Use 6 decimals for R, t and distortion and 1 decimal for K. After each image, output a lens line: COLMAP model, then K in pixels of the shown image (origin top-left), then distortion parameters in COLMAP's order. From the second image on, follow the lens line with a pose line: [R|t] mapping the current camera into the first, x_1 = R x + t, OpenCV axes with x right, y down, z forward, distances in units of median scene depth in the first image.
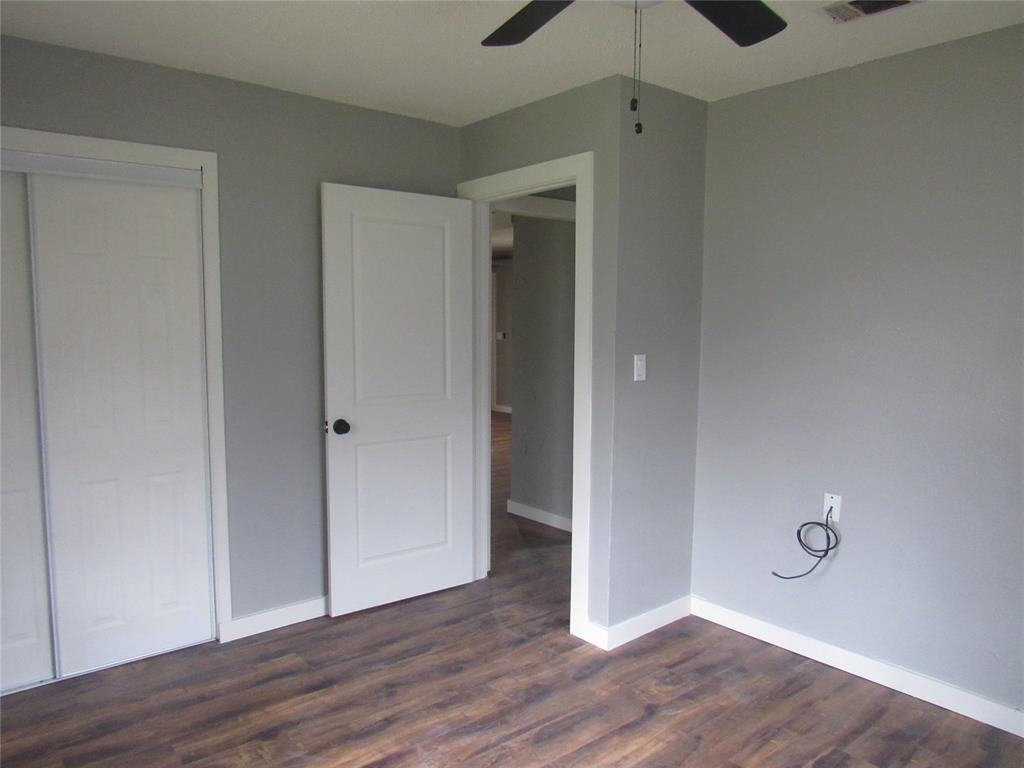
lens RADIAL K [[728.4, 0, 505.6], [0, 728.4, 395.3], [0, 0, 1]] dist [-0.017547, 0.000792]
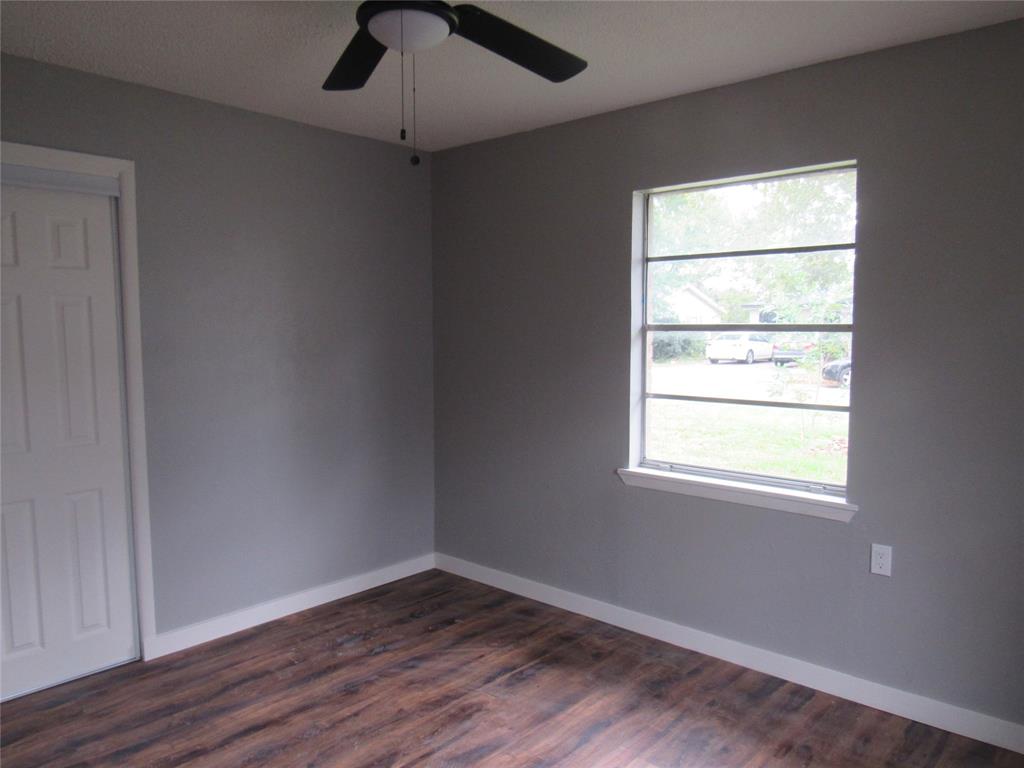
lens RADIAL K [[728.4, 0, 503.3], [0, 728.4, 381.7], [0, 0, 1]] dist [-0.017547, 0.000792]
pose [[0.986735, -0.010826, 0.161979, -0.112216], [0.015796, 0.999442, -0.029430, 0.004851], [-0.161570, 0.031598, 0.986355, -0.069596]]
